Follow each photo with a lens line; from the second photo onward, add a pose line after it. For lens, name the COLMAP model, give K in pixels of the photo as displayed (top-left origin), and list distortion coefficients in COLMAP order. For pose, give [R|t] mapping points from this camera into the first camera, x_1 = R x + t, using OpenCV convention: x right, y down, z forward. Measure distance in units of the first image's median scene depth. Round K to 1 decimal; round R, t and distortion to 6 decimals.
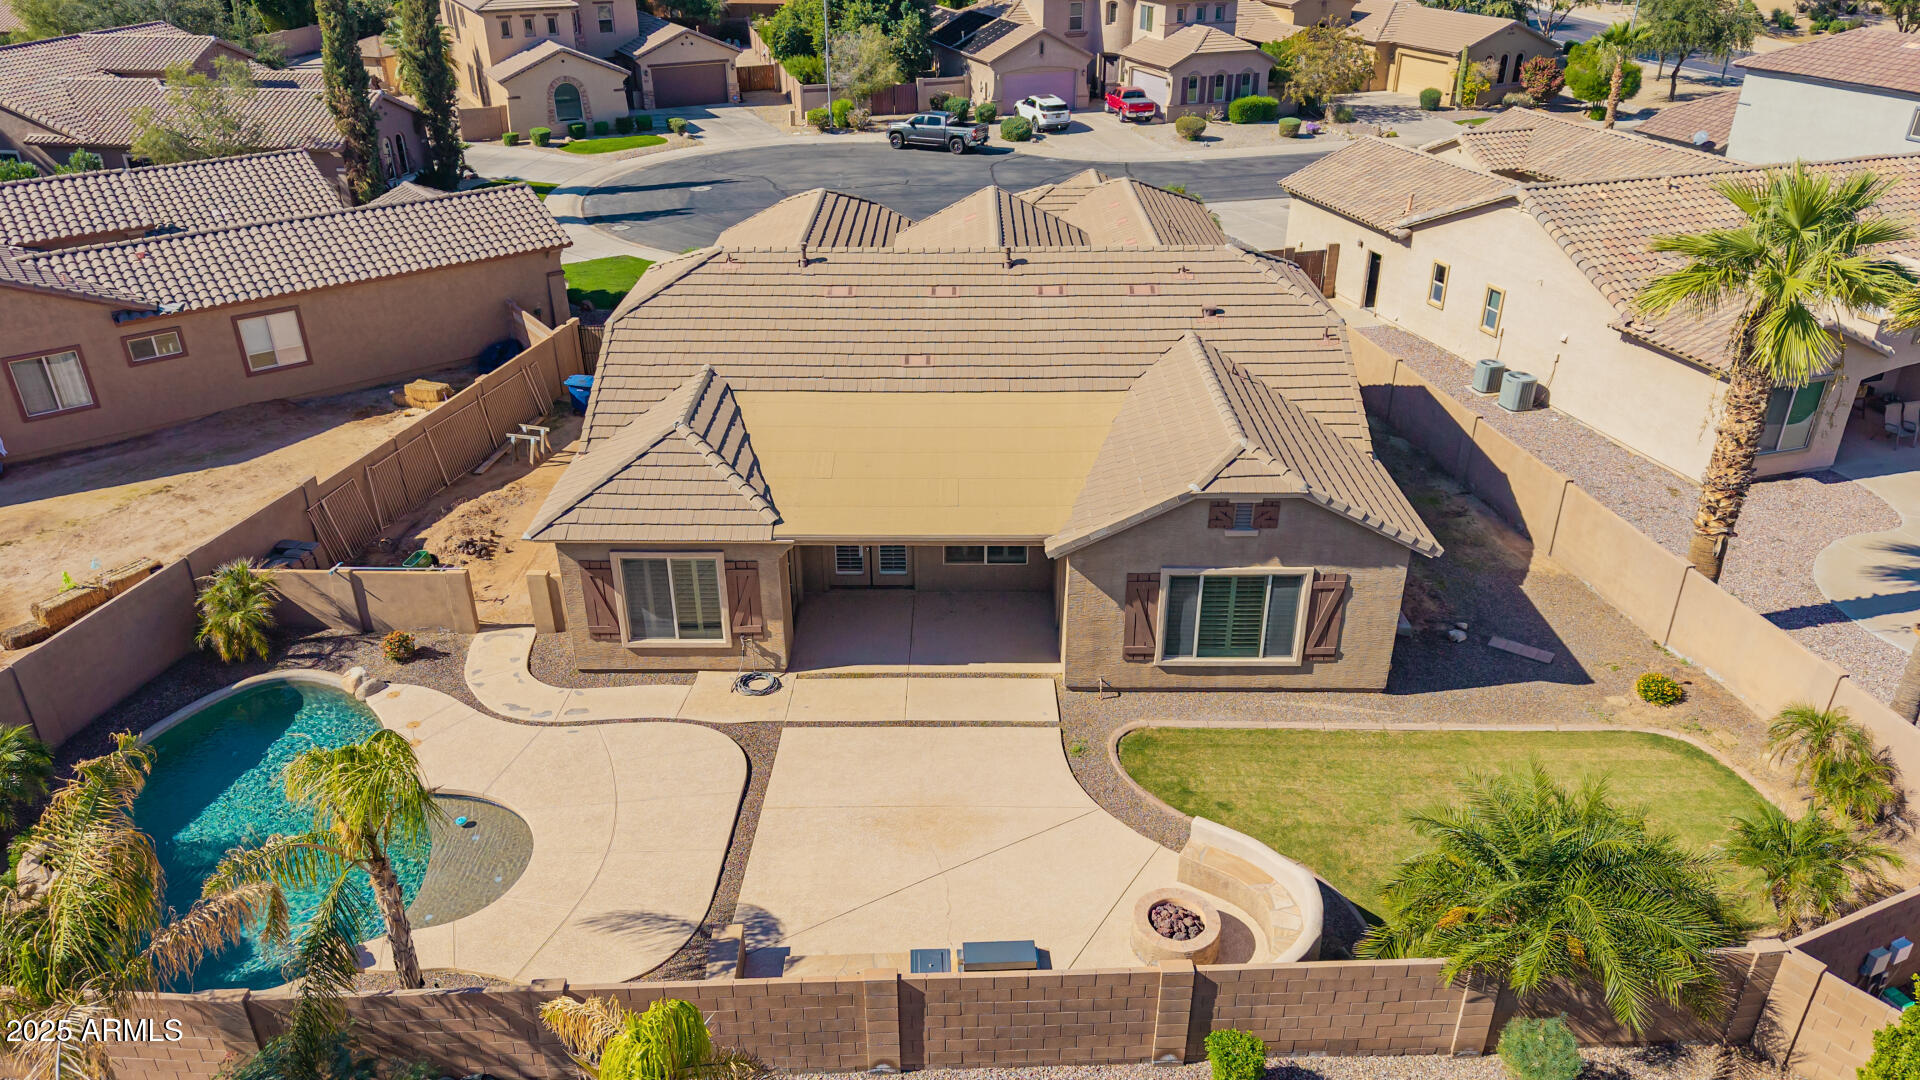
lens RADIAL K [[1281.4, 0, 965.7], [0, 1281.4, 540.0], [0, 0, 1]] dist [0.022744, -0.007700]
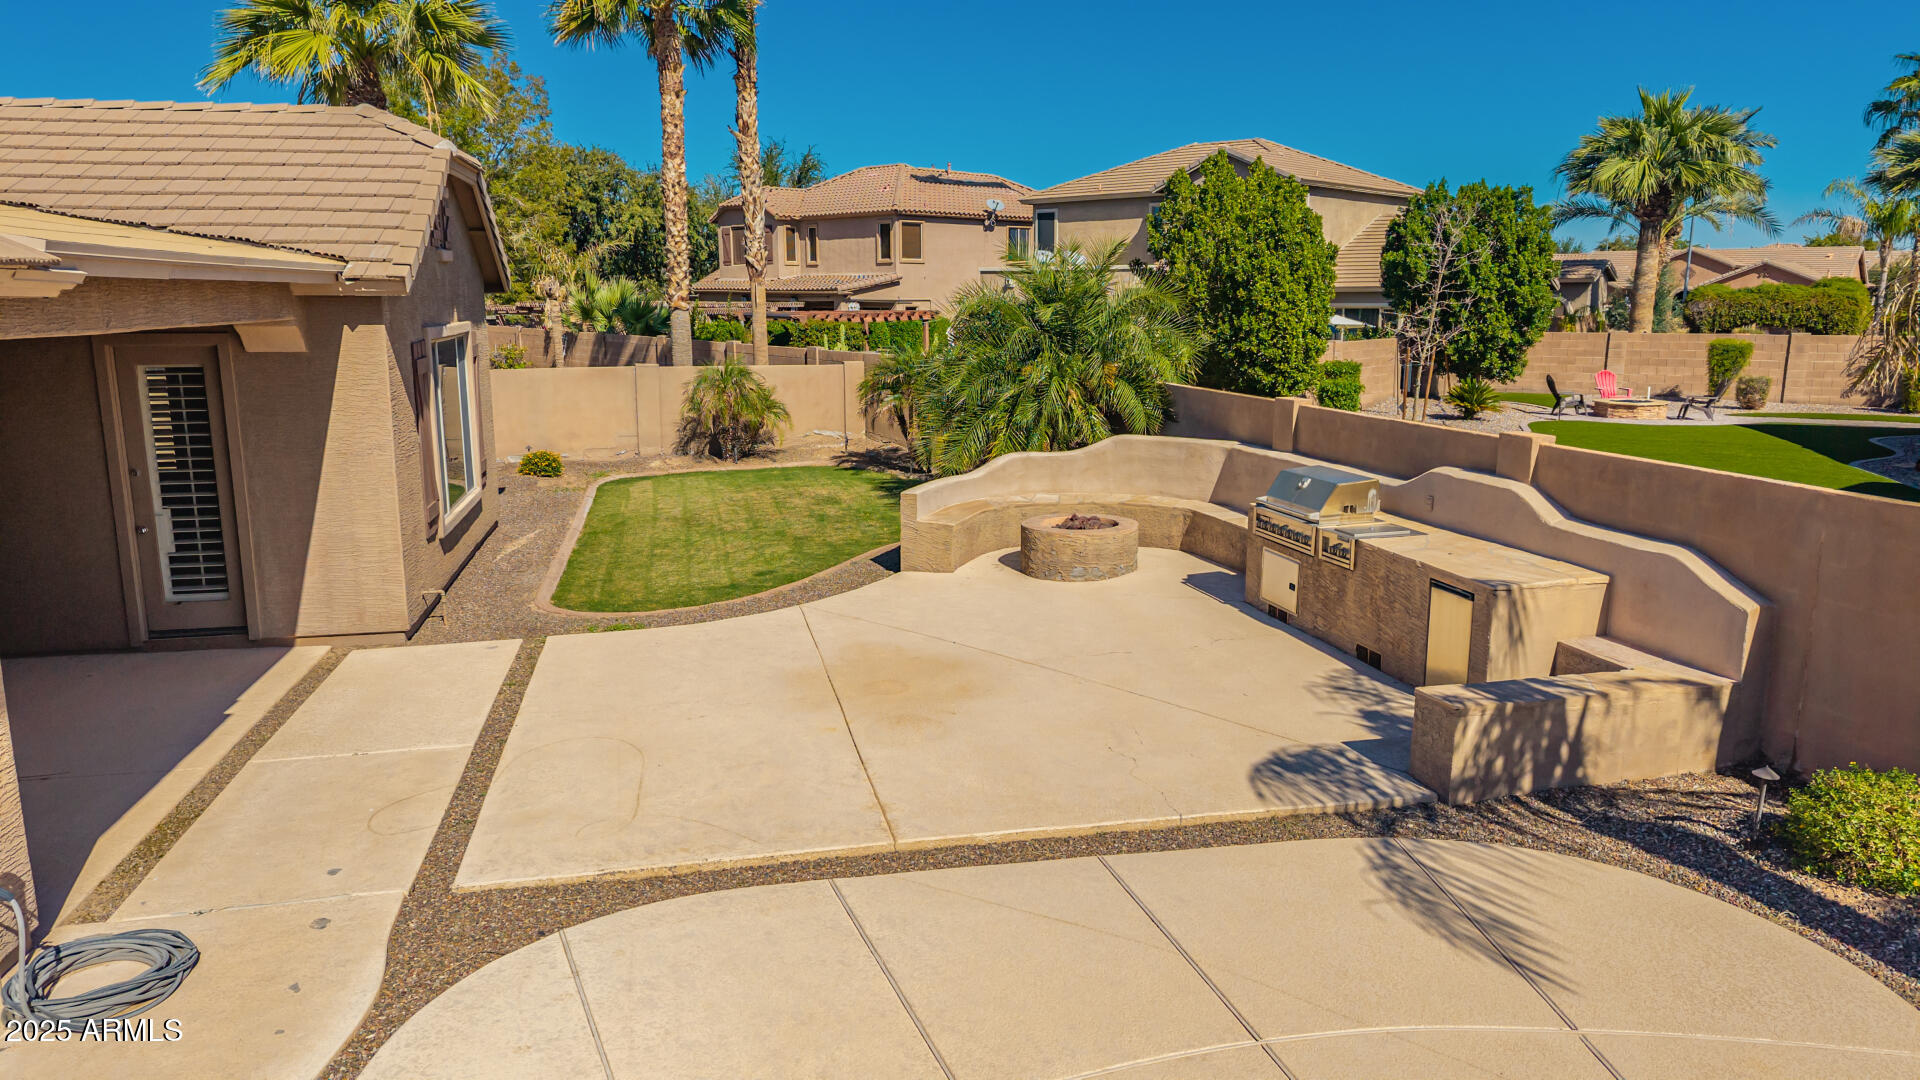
lens RADIAL K [[1281.4, 0, 954.4], [0, 1281.4, 533.4], [0, 0, 1]] dist [0.022744, -0.007700]
pose [[-0.218848, -0.165468, 0.961627, -0.403118], [0.455958, 0.853960, 0.250708, 0.058225], [-0.862675, 0.493329, -0.111441, 0.851594]]
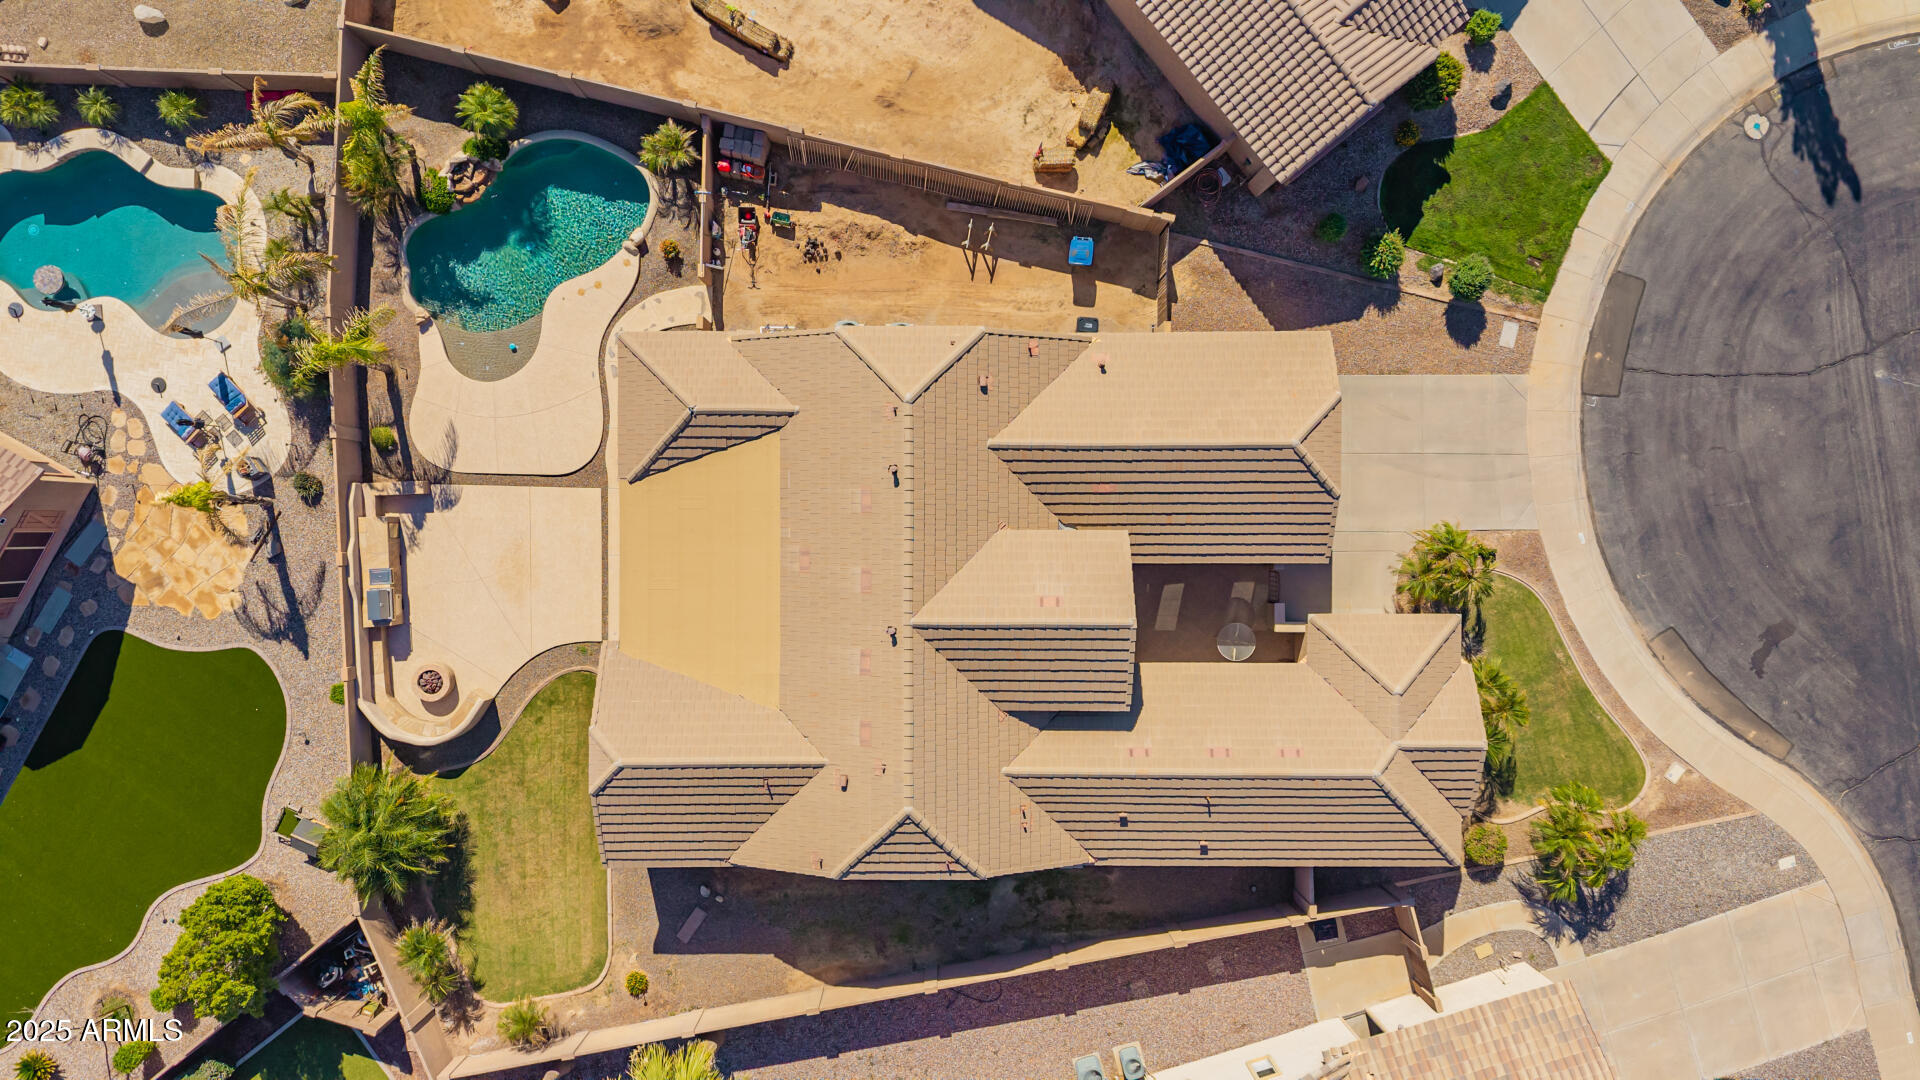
lens RADIAL K [[1281.4, 0, 965.8], [0, 1281.4, 537.7], [0, 0, 1]] dist [0.022744, -0.007700]
pose [[0.011870, 0.999426, 0.031716, -0.119909], [-0.454818, -0.022851, 0.890291, -1.605022], [0.890505, -0.024993, 0.454286, 0.604042]]
